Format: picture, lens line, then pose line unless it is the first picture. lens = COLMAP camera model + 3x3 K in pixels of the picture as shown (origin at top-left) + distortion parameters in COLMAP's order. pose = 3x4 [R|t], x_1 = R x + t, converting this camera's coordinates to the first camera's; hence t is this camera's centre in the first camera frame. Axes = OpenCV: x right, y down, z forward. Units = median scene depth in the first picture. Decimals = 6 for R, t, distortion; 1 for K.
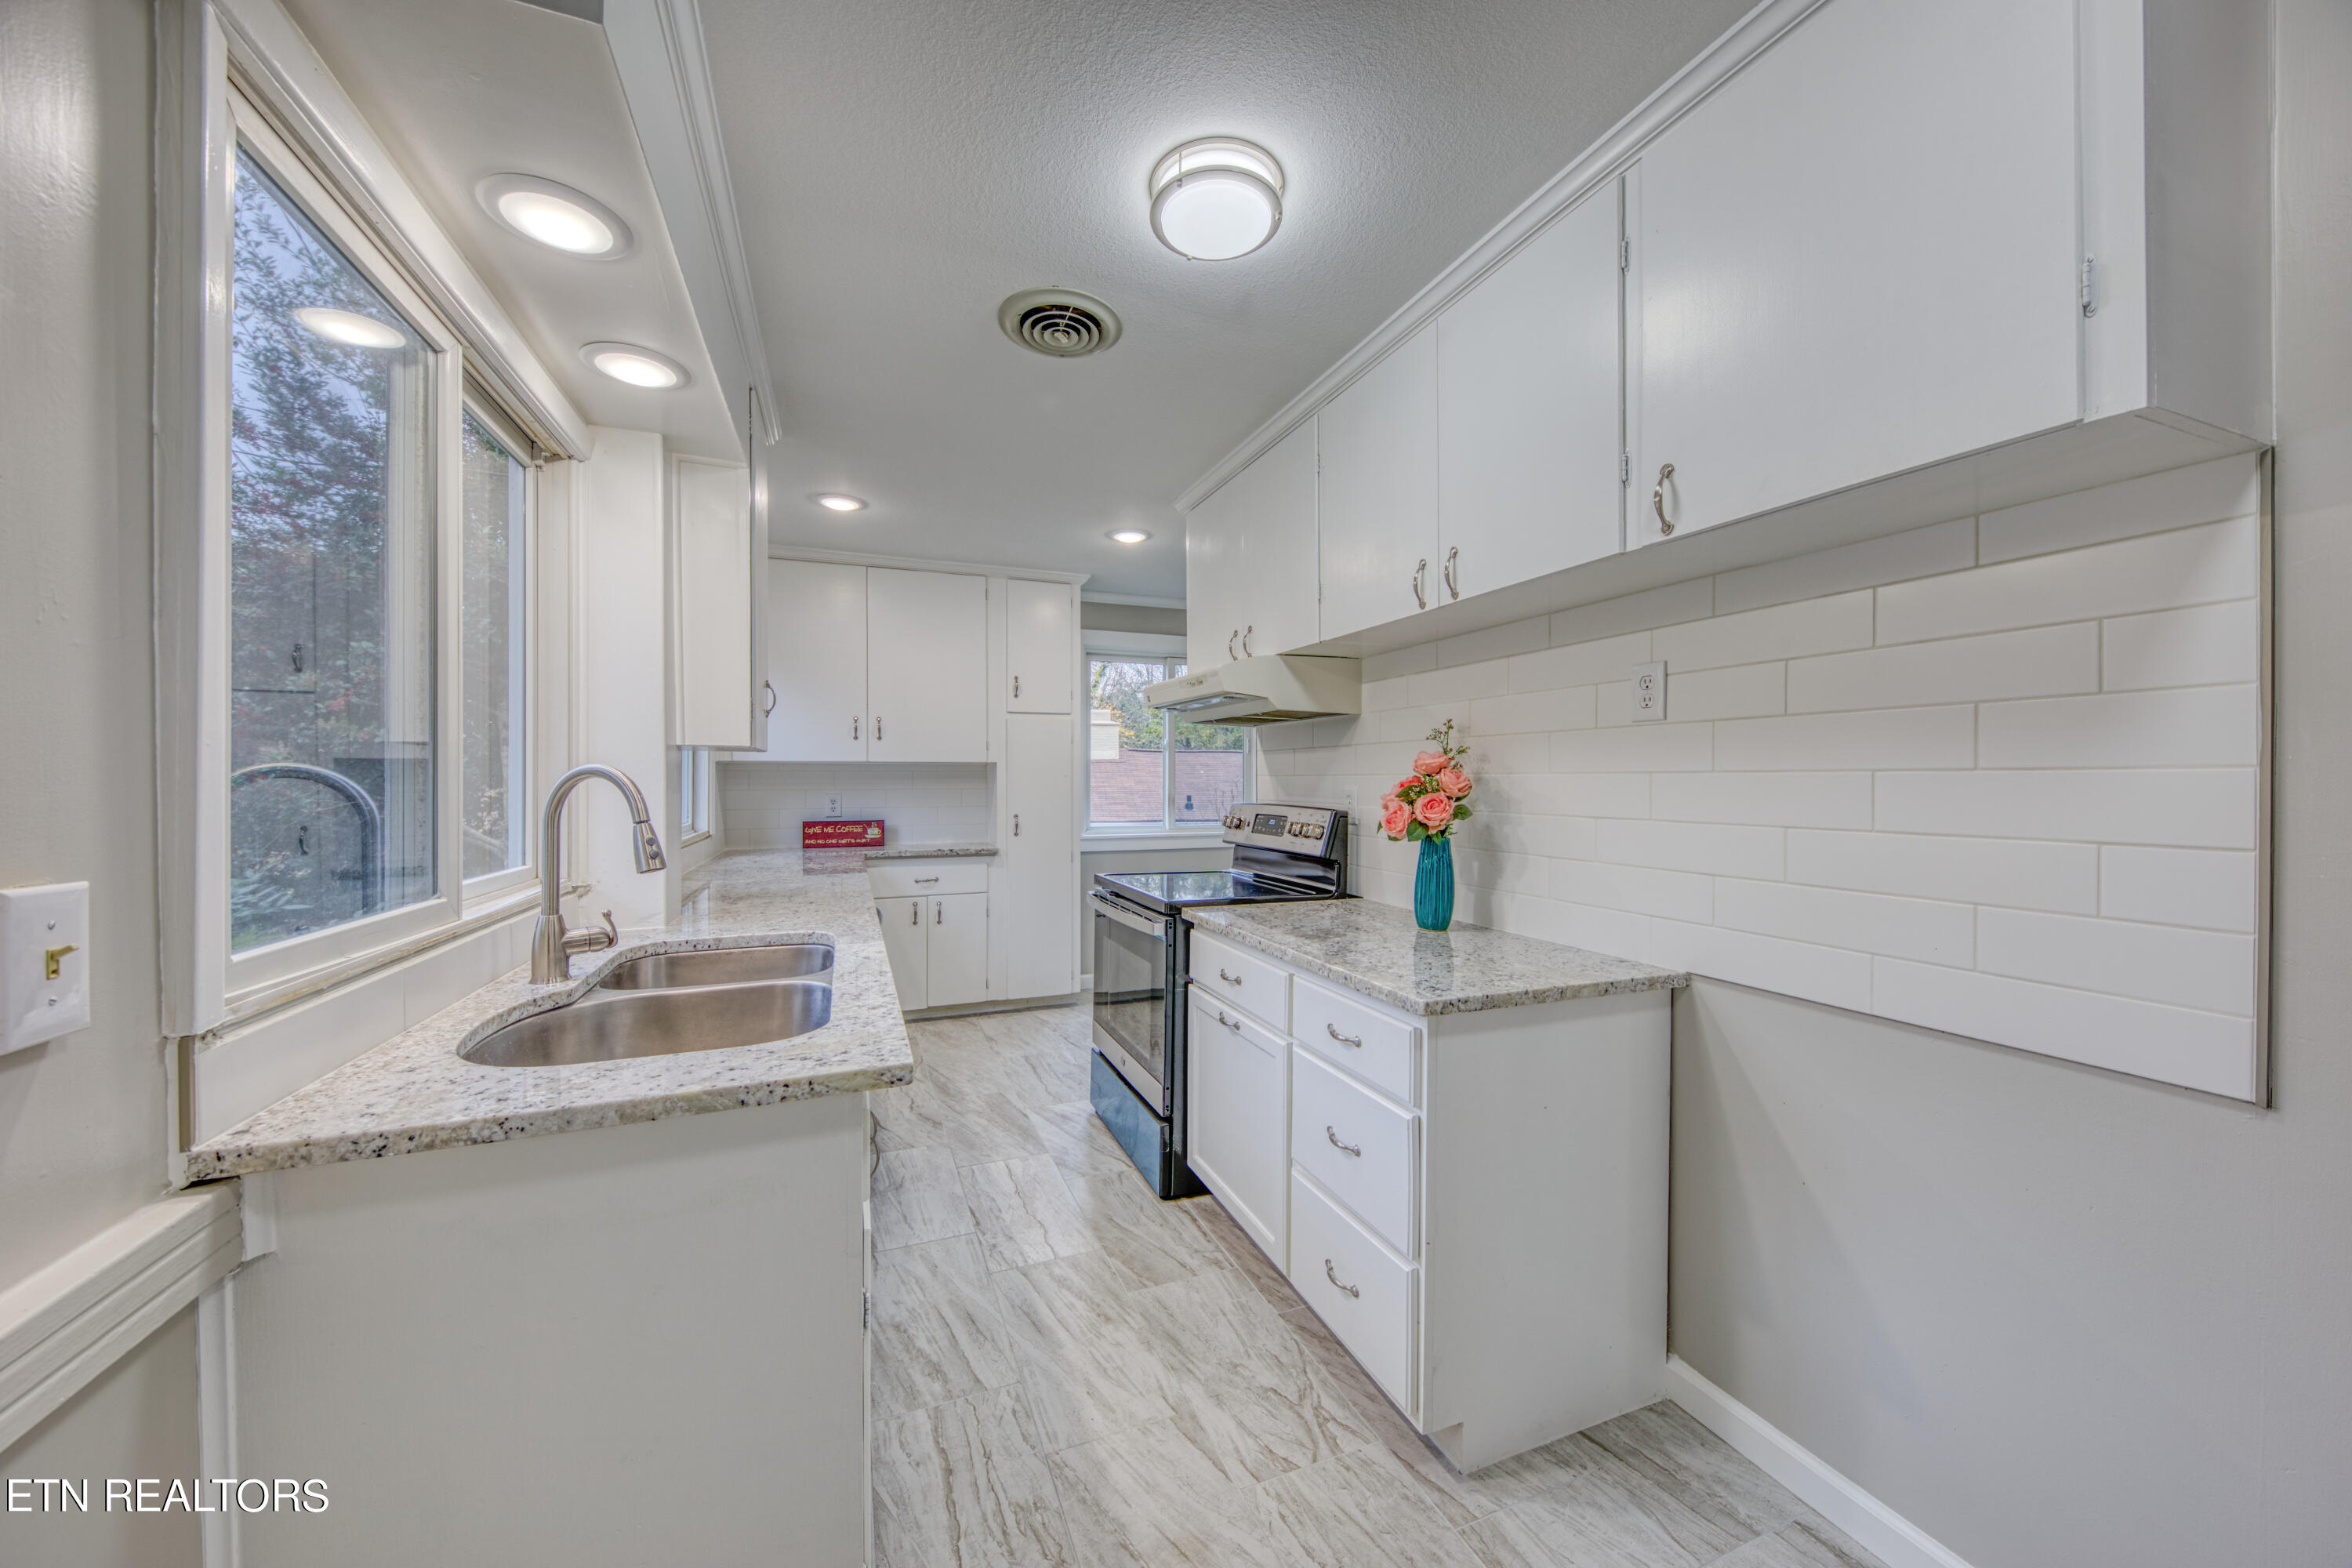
lens RADIAL K [[837.8, 0, 1170.4], [0, 837.8, 790.5], [0, 0, 1]] dist [0.001777, -0.000272]
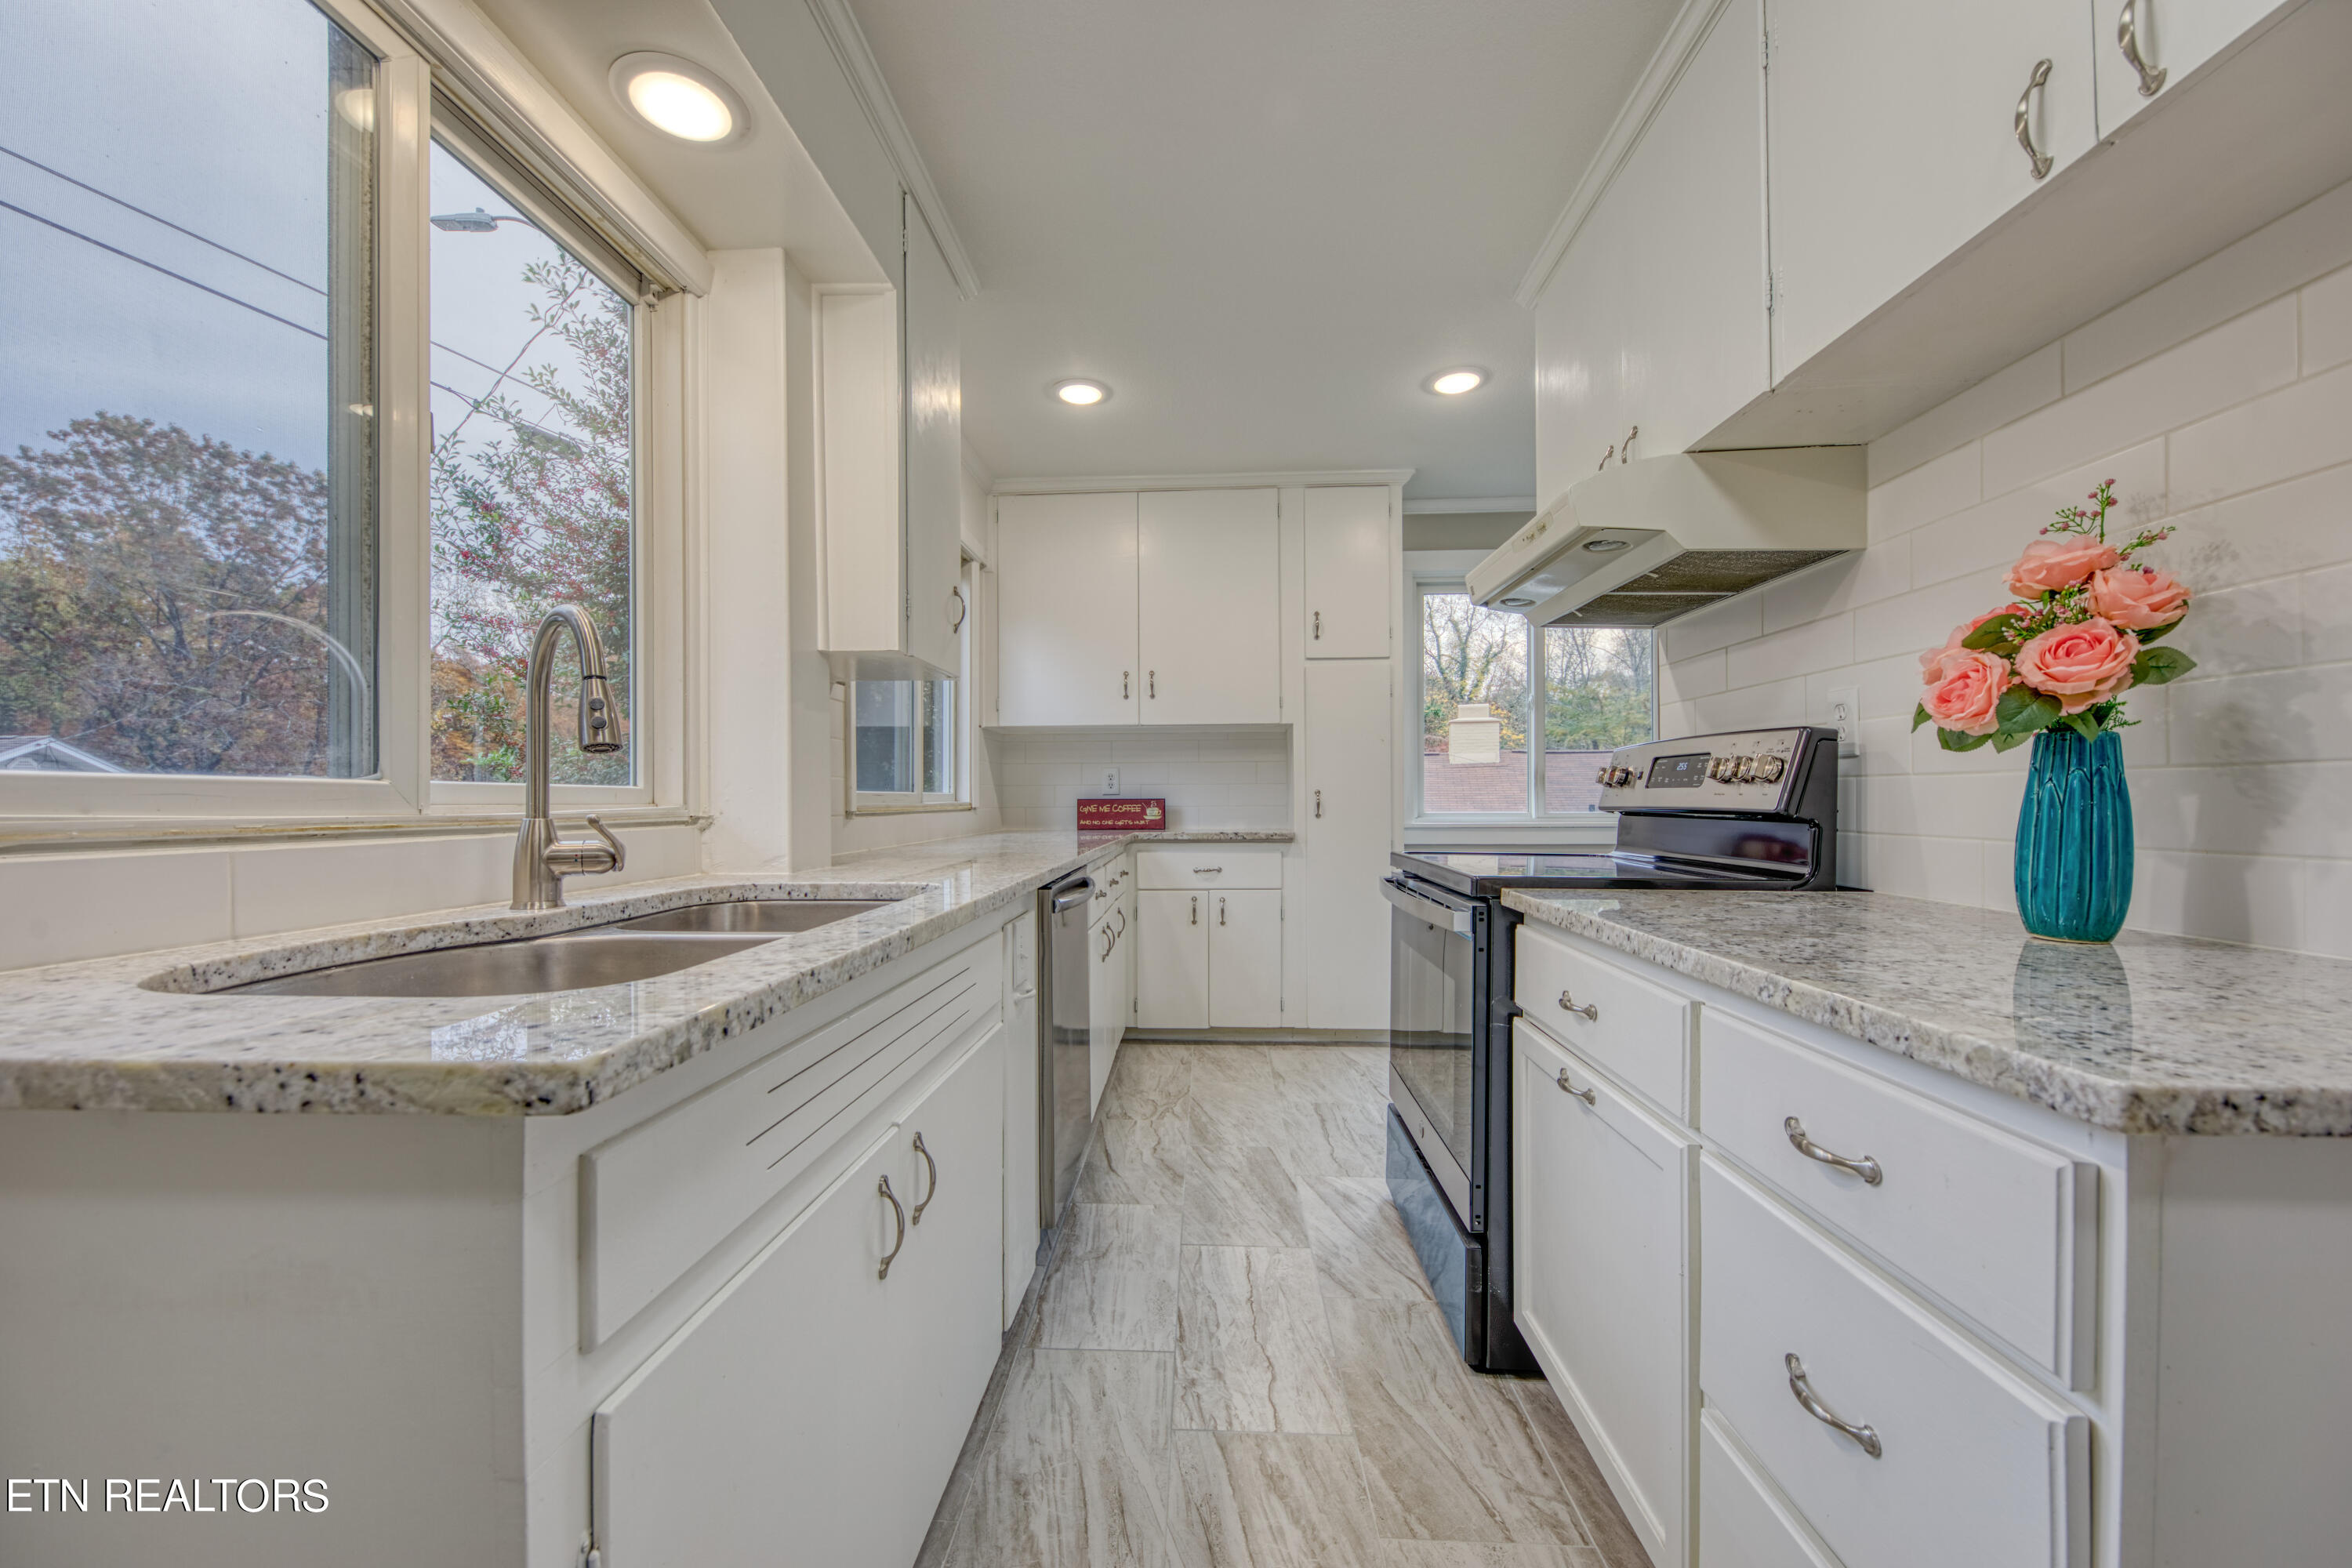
lens RADIAL K [[901.3, 0, 1171.3], [0, 901.3, 797.3], [0, 0, 1]] dist [0.013499, -0.007807]
pose [[0.911304, -0.002272, -0.411728, 0.065937], [-0.005364, 0.999834, -0.017390, 0.088366], [0.411699, 0.018056, 0.911141, 0.314853]]
